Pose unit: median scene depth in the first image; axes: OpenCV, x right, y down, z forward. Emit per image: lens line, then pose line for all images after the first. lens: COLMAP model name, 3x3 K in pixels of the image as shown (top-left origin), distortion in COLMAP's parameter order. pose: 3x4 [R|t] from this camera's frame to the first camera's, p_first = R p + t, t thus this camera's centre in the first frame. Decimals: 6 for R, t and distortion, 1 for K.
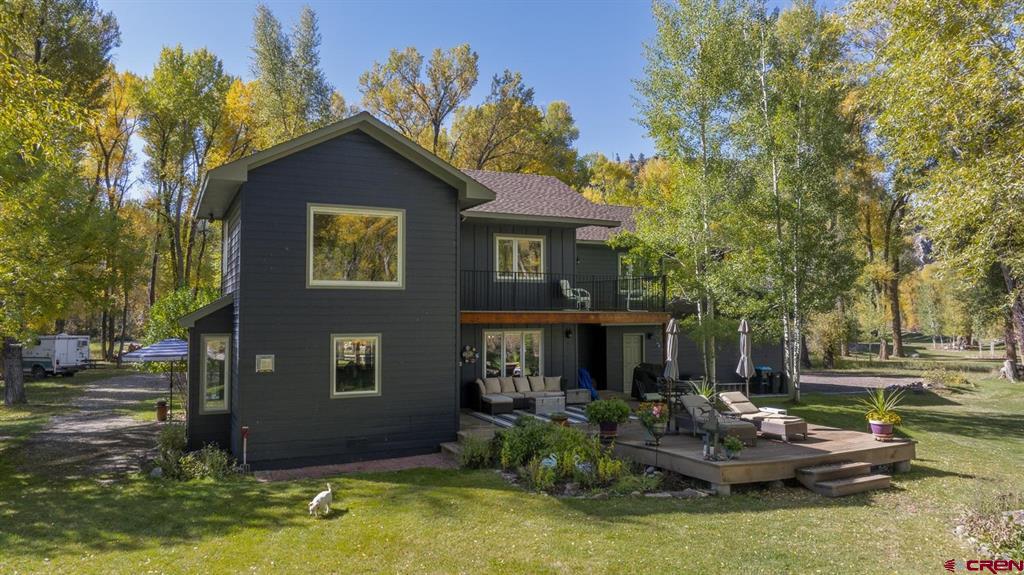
lens RADIAL K [[685.9, 0, 528.3], [0, 685.9, 282.5], [0, 0, 1]] dist [0.019216, -0.001720]
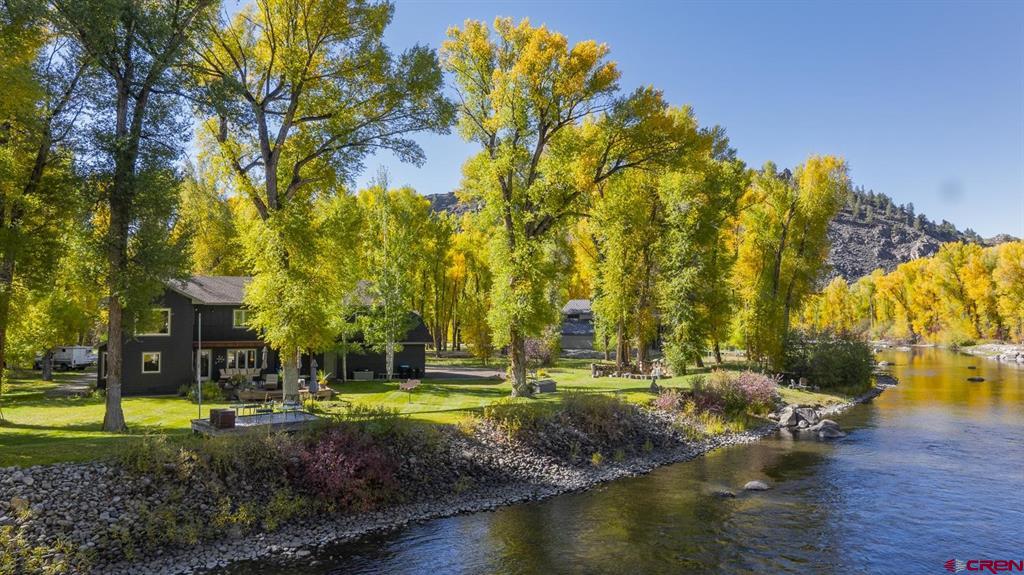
lens RADIAL K [[685.9, 0, 528.3], [0, 685.9, 282.5], [0, 0, 1]] dist [0.019216, -0.001720]
pose [[0.998517, -0.001332, -0.054428, 1.120395], [0.001143, 0.999993, -0.003512, -0.154847], [0.054432, 0.003444, 0.998512, -1.371167]]
